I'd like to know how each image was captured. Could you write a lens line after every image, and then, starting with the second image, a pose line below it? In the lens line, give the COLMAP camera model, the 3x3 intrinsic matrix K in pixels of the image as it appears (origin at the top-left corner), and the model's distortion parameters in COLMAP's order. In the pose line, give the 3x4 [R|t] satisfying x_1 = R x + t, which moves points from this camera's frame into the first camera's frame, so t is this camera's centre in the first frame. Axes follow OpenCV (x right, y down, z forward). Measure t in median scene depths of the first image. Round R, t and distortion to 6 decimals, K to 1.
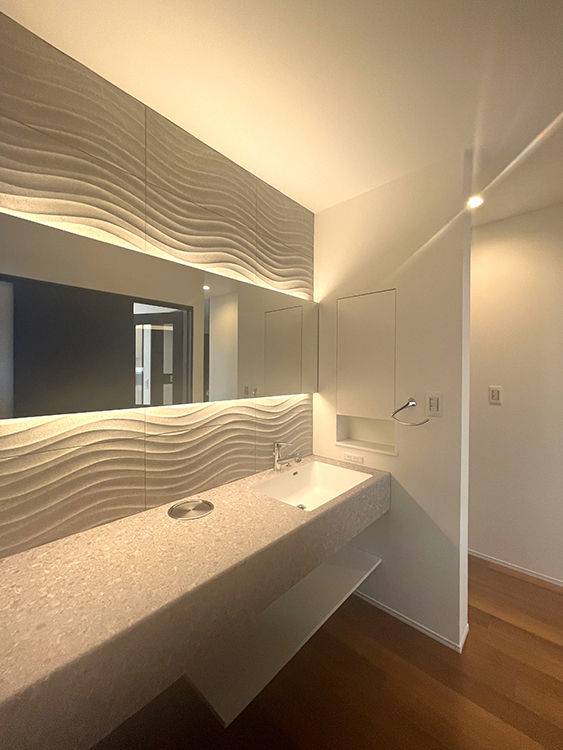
lens RADIAL K [[303.8, 0, 279.4], [0, 303.8, 374.9], [0, 0, 1]] dist [-0.001614, 0.000171]
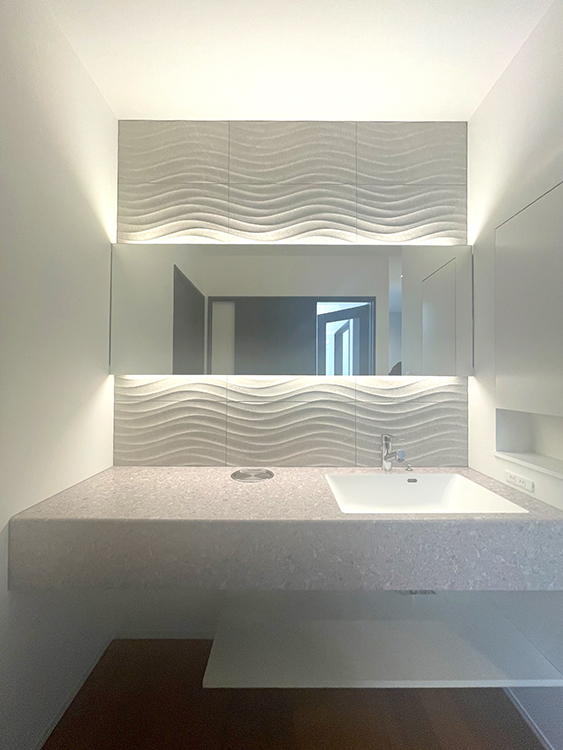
lens RADIAL K [[303.8, 0, 281.5], [0, 303.8, 374.1], [0, 0, 1]] dist [-0.001614, 0.000171]
pose [[0.679303, -0.010994, -0.733775, 0.446907], [-0.012126, 0.999583, -0.026202, 0.102911], [0.733758, 0.026697, 0.678887, 0.299570]]
